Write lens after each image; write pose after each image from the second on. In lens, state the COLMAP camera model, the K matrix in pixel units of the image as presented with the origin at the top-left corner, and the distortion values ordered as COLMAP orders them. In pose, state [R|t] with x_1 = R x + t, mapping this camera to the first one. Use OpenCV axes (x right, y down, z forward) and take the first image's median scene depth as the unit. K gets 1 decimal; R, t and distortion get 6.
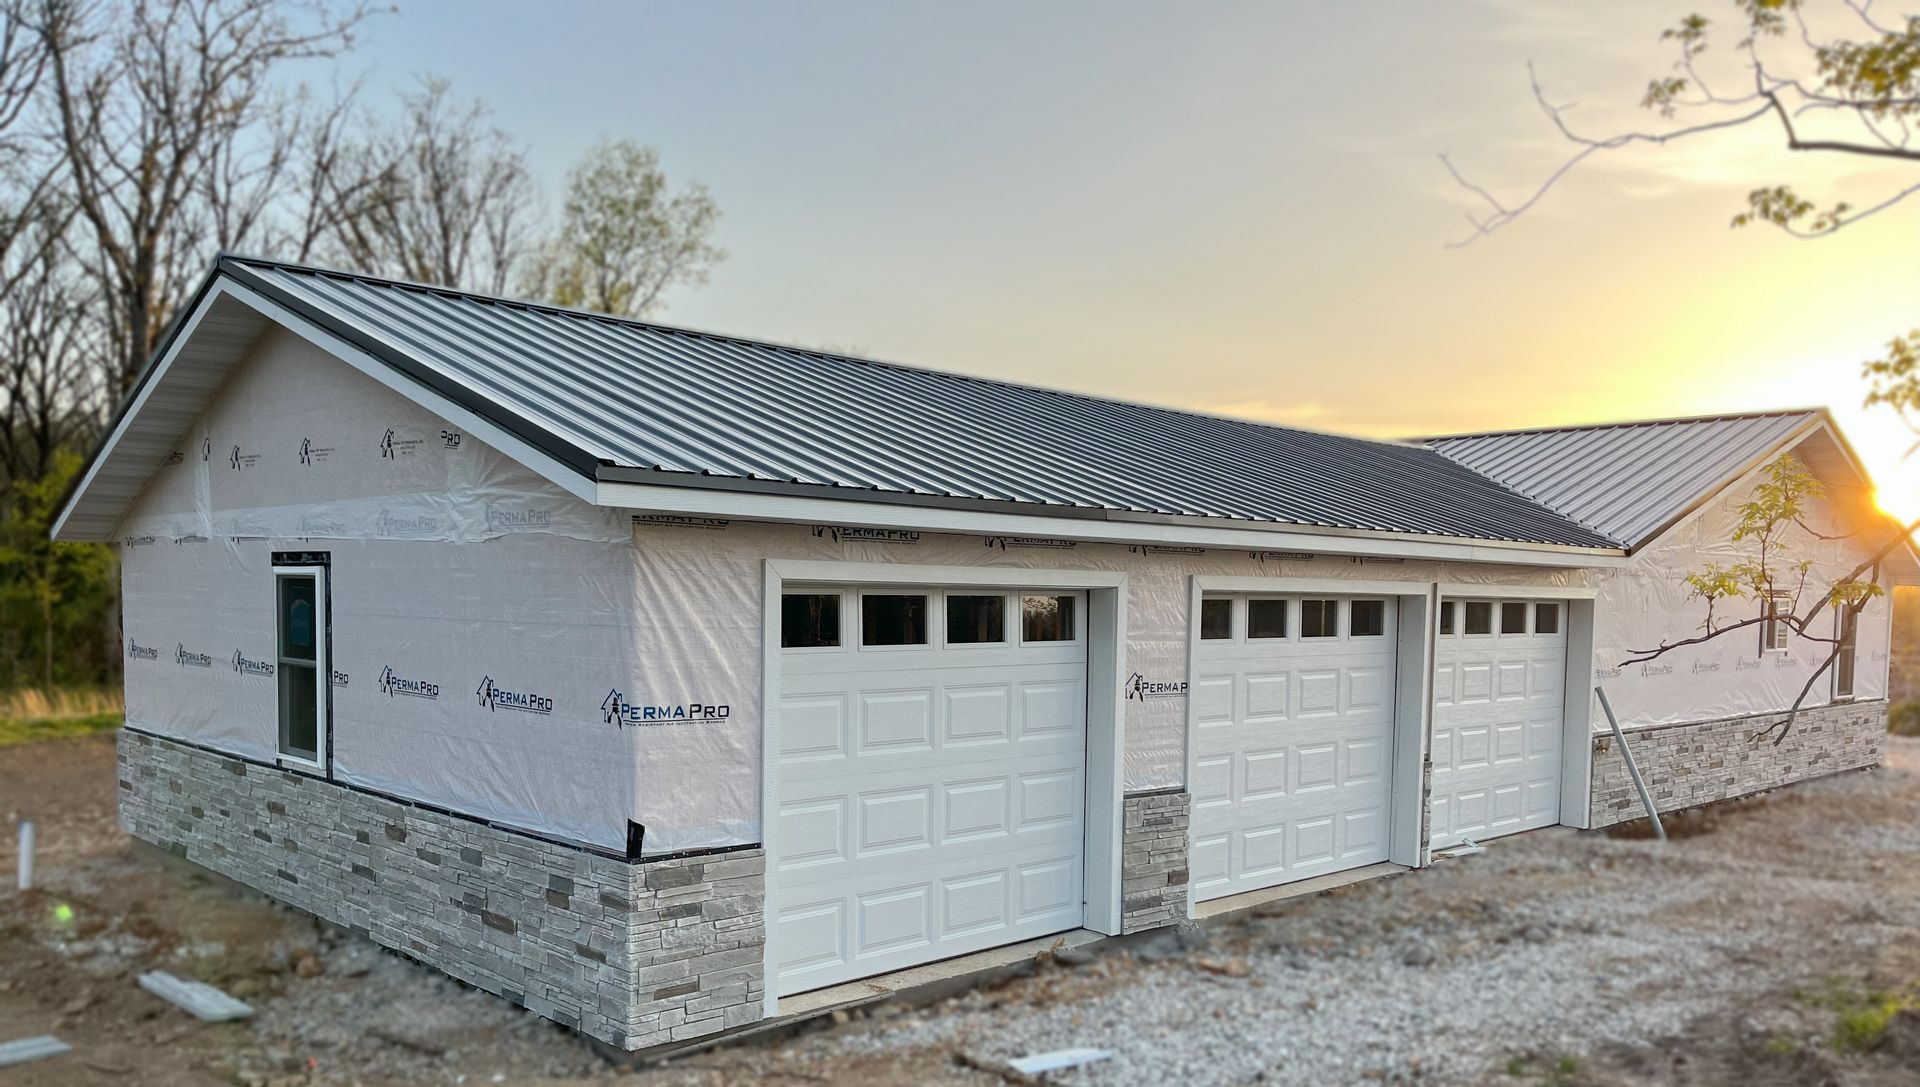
lens RADIAL K [[1435.4, 0, 961.1], [0, 1435.4, 691.1], [0, 0, 1]] dist [0.007836, 0.001855]
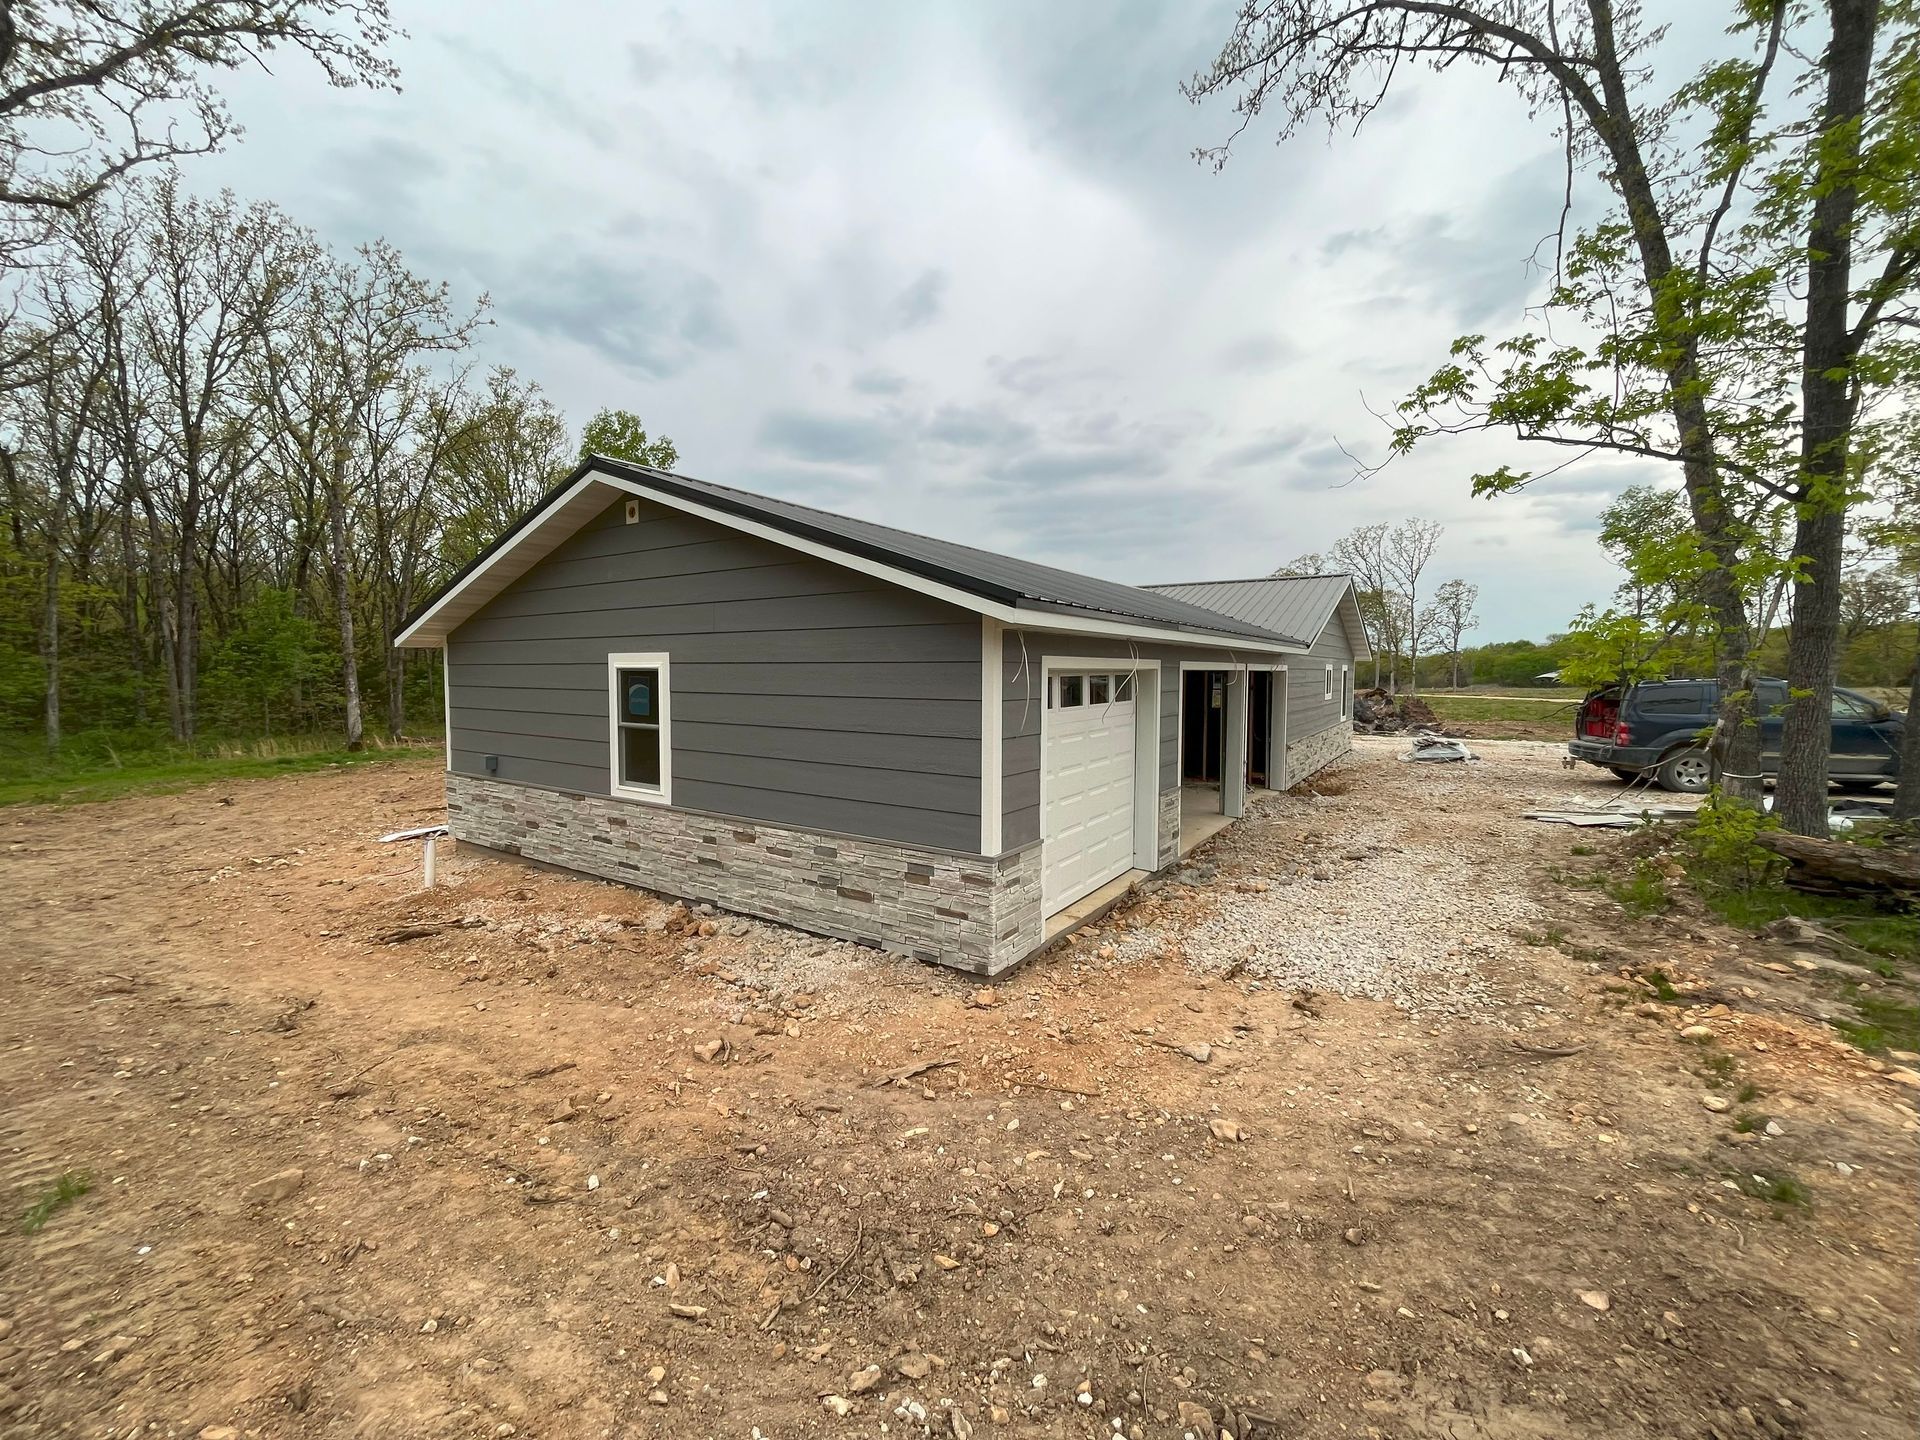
lens RADIAL K [[769.7, 0, 960.0], [0, 769.7, 720.0], [0, 0, 1]] dist [-0.009679, 0.000397]
pose [[0.979107, -0.026069, 0.201670, -0.340899], [0.026191, 0.999655, 0.002064, -0.021711], [-0.201654, 0.003261, 0.979451, 0.158429]]
